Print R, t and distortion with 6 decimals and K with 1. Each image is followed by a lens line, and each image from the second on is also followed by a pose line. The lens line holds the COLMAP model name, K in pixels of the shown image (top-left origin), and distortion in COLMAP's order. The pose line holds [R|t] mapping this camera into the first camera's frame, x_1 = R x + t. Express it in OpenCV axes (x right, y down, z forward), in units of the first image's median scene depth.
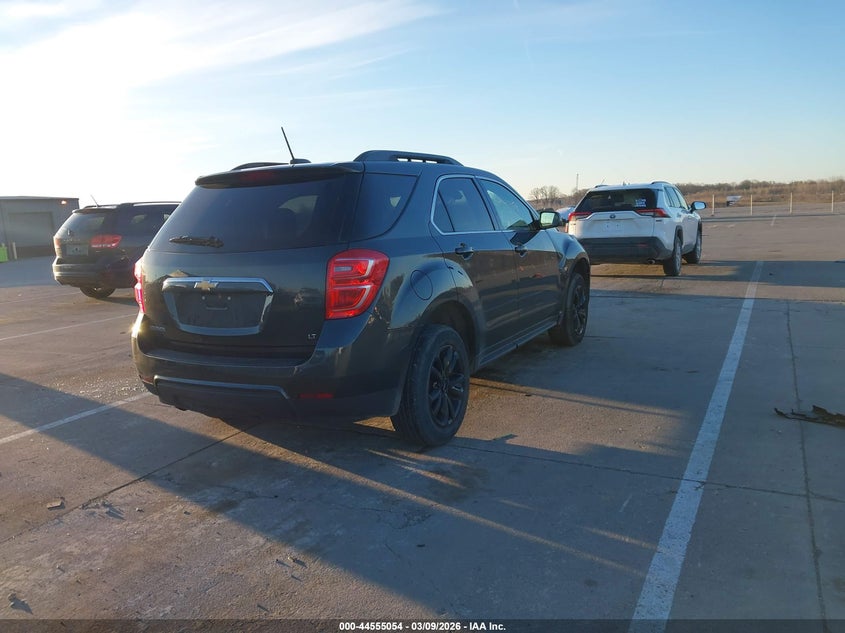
lens RADIAL K [[653.2, 0, 420.7], [0, 653.2, 332.4], [0, 0, 1]] dist [-0.004043, -0.003844]
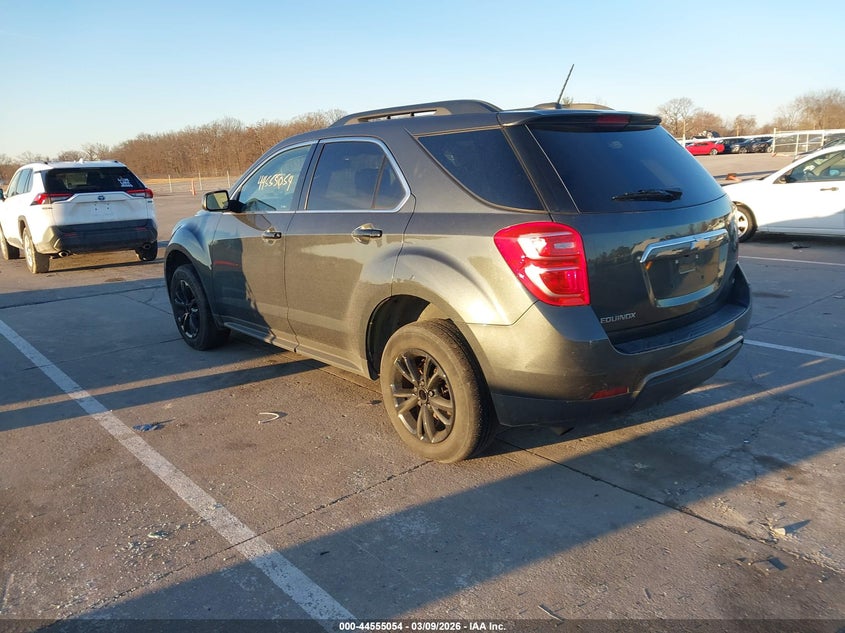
lens RADIAL K [[653.2, 0, 420.7], [0, 653.2, 332.4], [0, 0, 1]] dist [-0.004043, -0.003844]
pose [[0.356752, -0.192916, 0.914063, -1.028996], [0.184280, 0.973753, 0.133590, -0.113902], [-0.915843, 0.120785, 0.382939, 0.830285]]
